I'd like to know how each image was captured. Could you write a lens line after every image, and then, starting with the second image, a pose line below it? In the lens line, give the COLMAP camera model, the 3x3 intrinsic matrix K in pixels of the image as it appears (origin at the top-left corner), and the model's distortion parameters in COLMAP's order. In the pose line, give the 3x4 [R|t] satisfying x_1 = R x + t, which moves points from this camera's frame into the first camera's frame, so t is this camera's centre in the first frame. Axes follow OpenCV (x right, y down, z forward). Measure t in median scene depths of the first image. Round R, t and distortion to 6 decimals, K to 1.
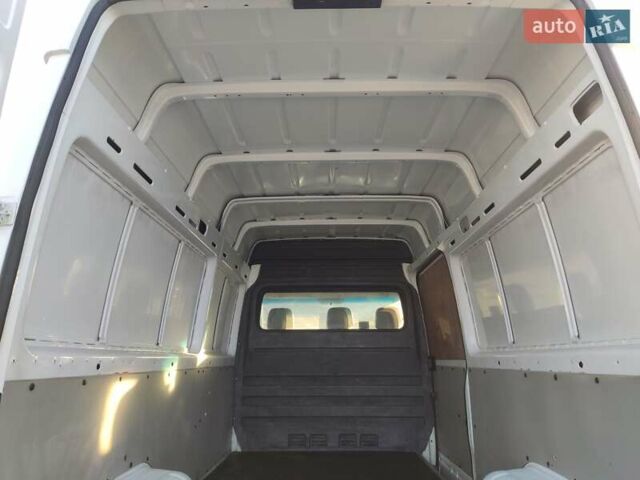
lens RADIAL K [[479.4, 0, 317.4], [0, 479.4, 241.5], [0, 0, 1]] dist [0.087384, -0.110584]
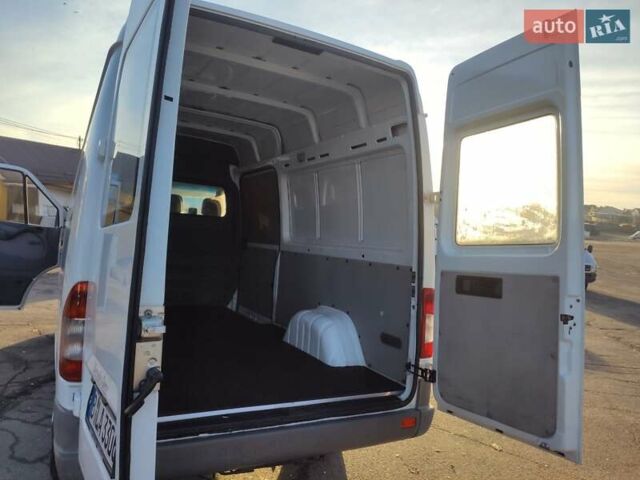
lens RADIAL K [[479.4, 0, 322.7], [0, 479.4, 242.5], [0, 0, 1]] dist [0.087384, -0.110584]
pose [[0.866519, 0.062542, 0.495210, -0.307241], [-0.188015, 0.959942, 0.207754, -0.093214], [-0.462380, -0.273130, 0.843567, -0.292927]]
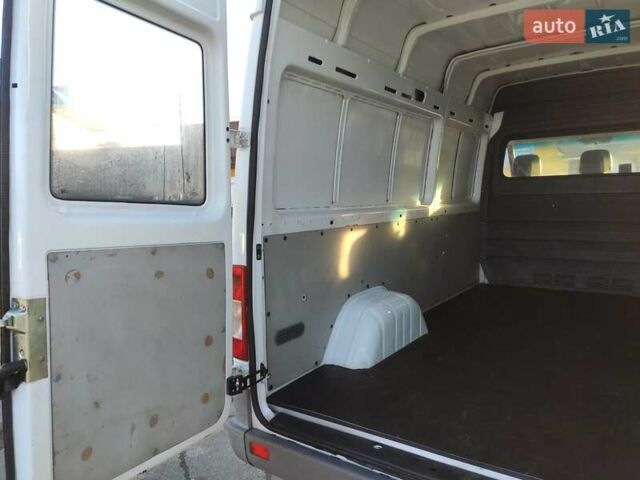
lens RADIAL K [[479.4, 0, 316.2], [0, 479.4, 244.1], [0, 0, 1]] dist [0.087384, -0.110584]
pose [[0.829021, 0.039061, -0.557851, 0.186007], [0.151091, 0.944812, 0.290692, -0.062832], [0.538419, -0.325276, 0.777367, -0.094674]]
